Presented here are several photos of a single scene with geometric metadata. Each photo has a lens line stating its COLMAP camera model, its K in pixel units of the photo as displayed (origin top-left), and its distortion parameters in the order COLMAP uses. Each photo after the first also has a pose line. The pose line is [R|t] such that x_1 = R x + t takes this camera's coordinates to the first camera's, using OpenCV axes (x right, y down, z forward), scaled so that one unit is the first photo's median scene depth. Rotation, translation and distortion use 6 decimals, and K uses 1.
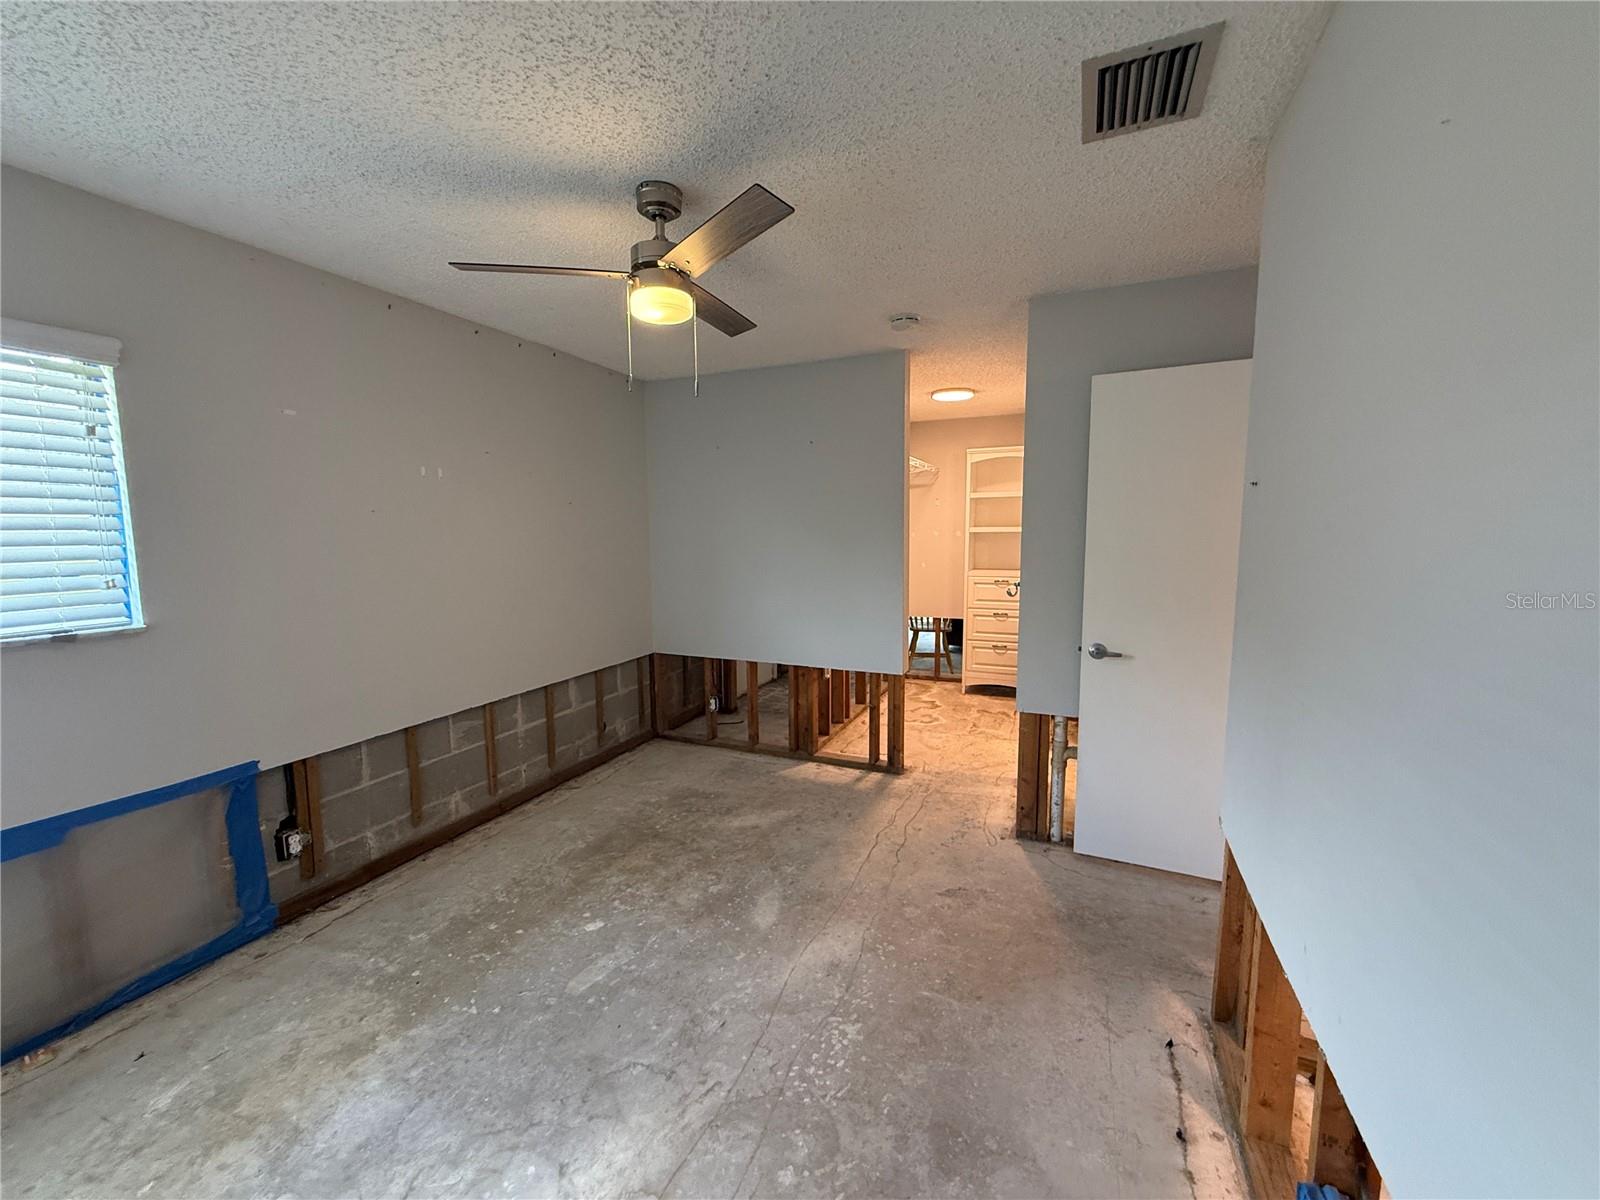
lens RADIAL K [[635.4, 0, 798.6], [0, 635.4, 601.2], [0, 0, 1]] dist [-0.002231, 0.000238]
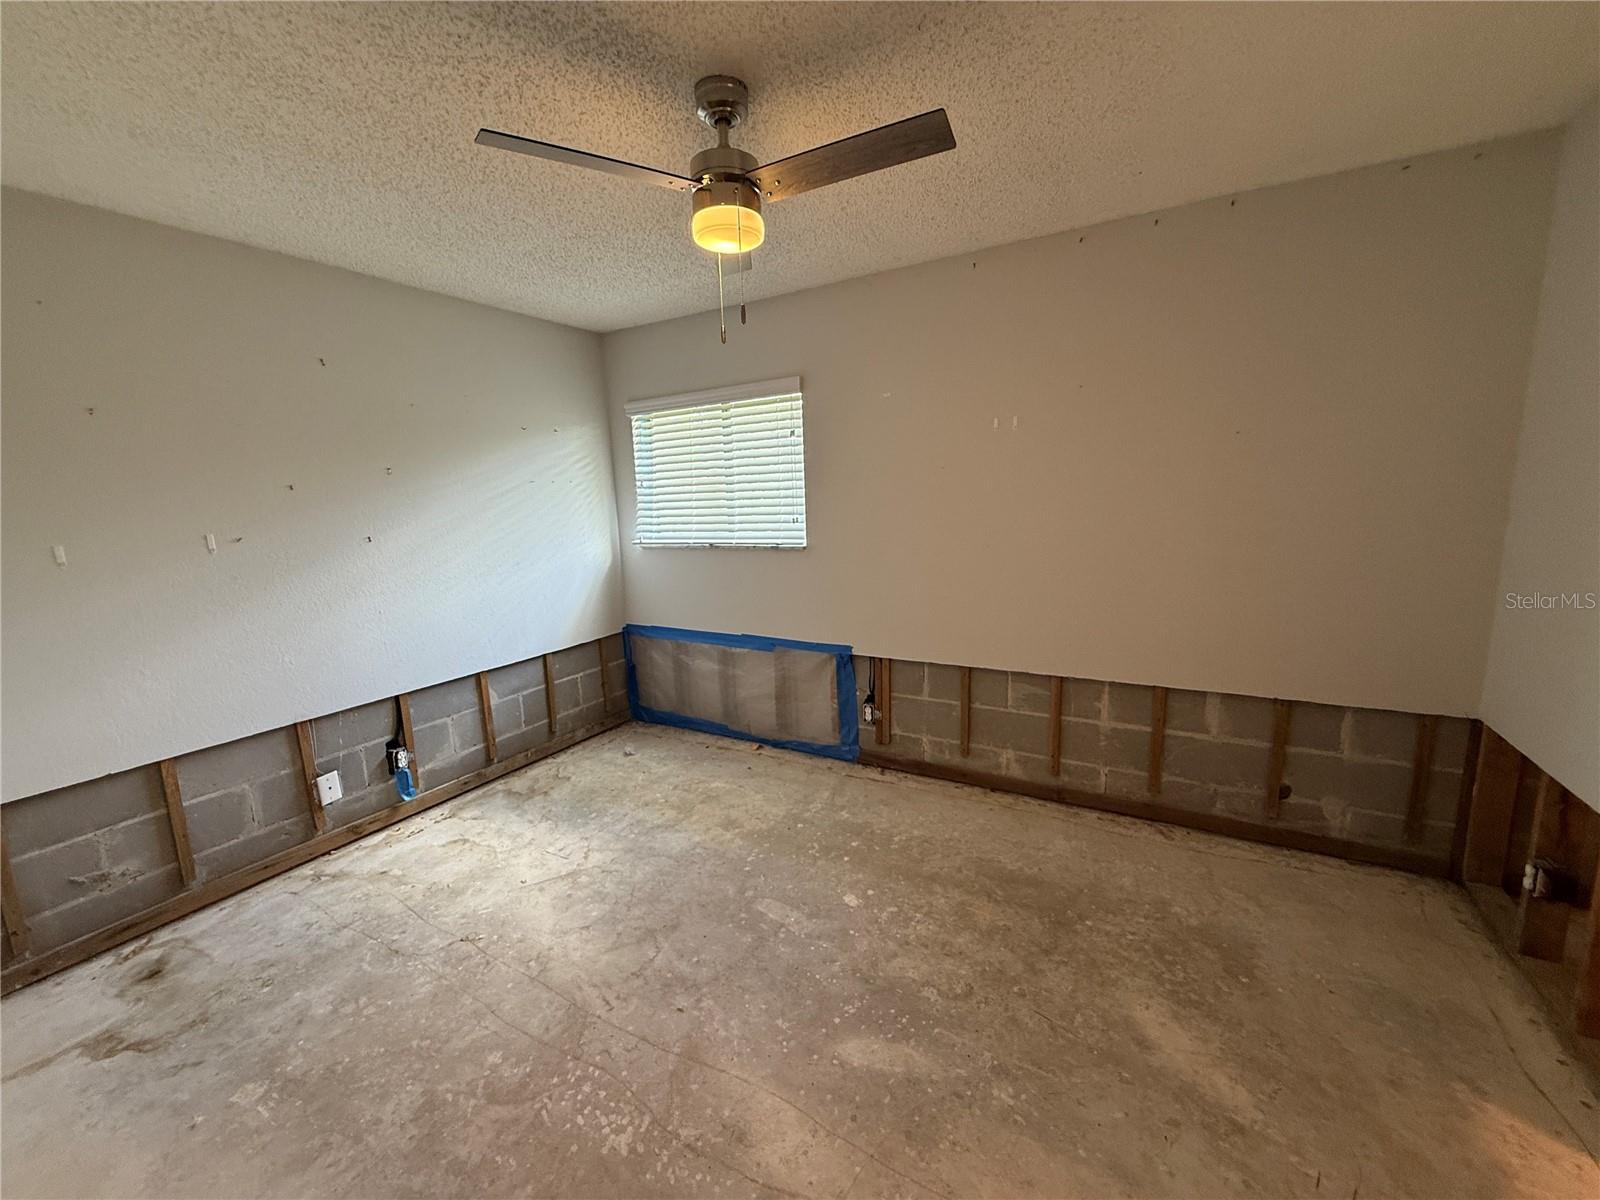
lens RADIAL K [[635.4, 0, 791.3], [0, 635.4, 603.0], [0, 0, 1]] dist [-0.002231, 0.000238]
pose [[-0.120998, 0.178998, -0.976381, 0.532796], [-0.076939, 0.978957, 0.189005, -0.104233], [0.989667, 0.097991, -0.104679, 0.928837]]
